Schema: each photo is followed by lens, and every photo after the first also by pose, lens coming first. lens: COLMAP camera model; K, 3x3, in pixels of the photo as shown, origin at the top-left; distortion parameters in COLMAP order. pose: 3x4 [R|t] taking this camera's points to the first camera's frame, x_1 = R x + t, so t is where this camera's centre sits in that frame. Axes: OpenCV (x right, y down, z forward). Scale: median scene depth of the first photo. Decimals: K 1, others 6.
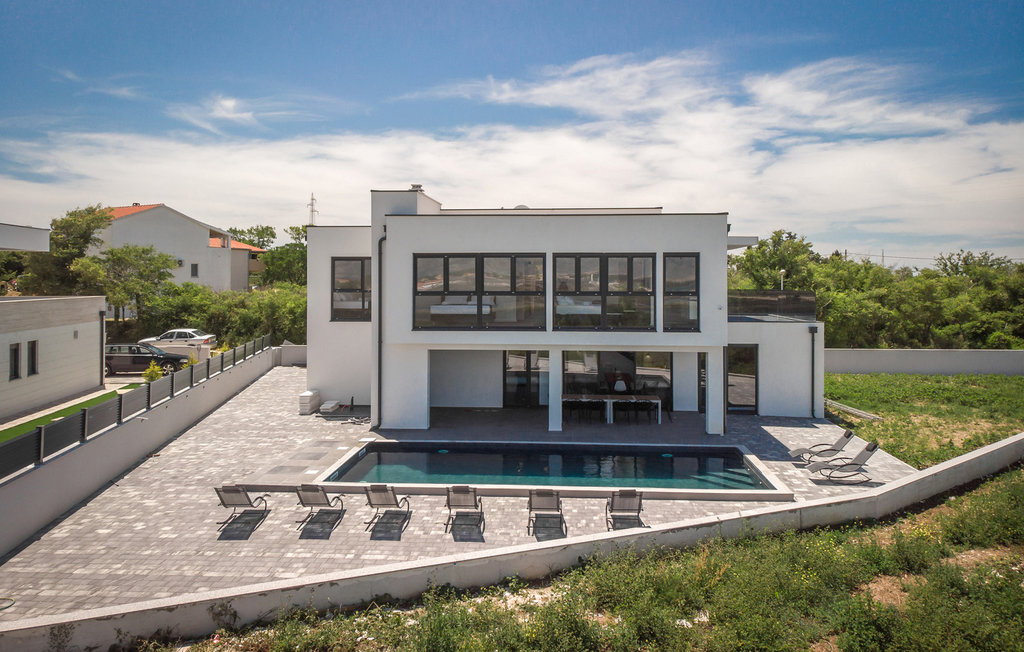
lens RADIAL K [[750.7, 0, 512.0], [0, 750.7, 326.0], [0, 0, 1]] dist [-0.003126, -0.000659]
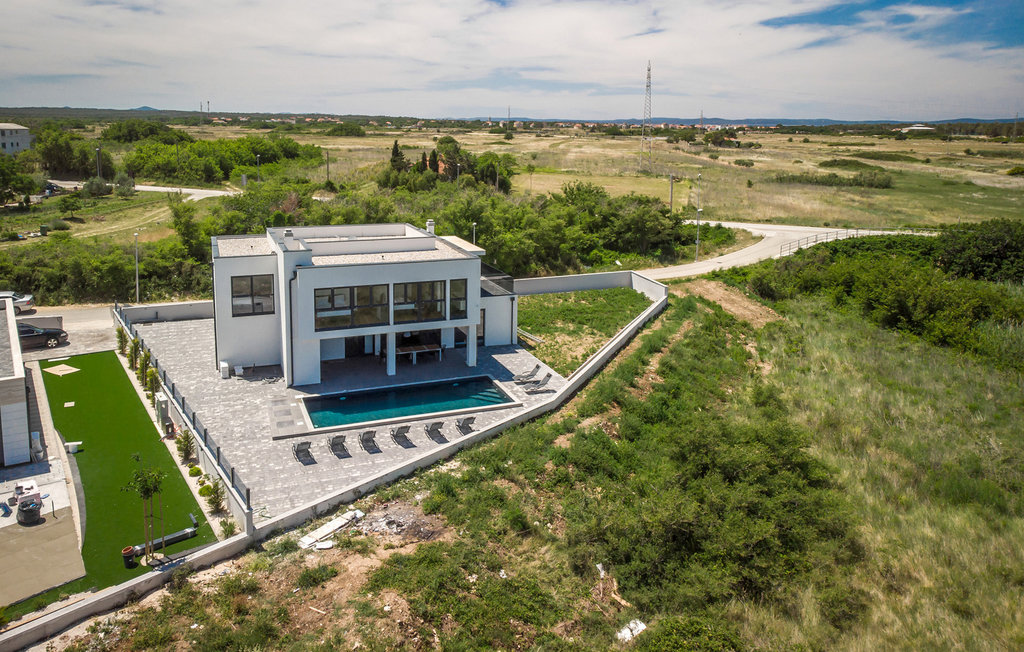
lens RADIAL K [[768.2, 0, 512.0], [0, 768.2, 326.0], [0, 0, 1]] dist [0.030041, 0.001612]
pose [[0.890472, -0.097048, 0.444569, -0.537256], [-0.003731, 0.975402, 0.220402, -0.415545], [-0.455023, -0.197920, 0.868206, -0.788430]]
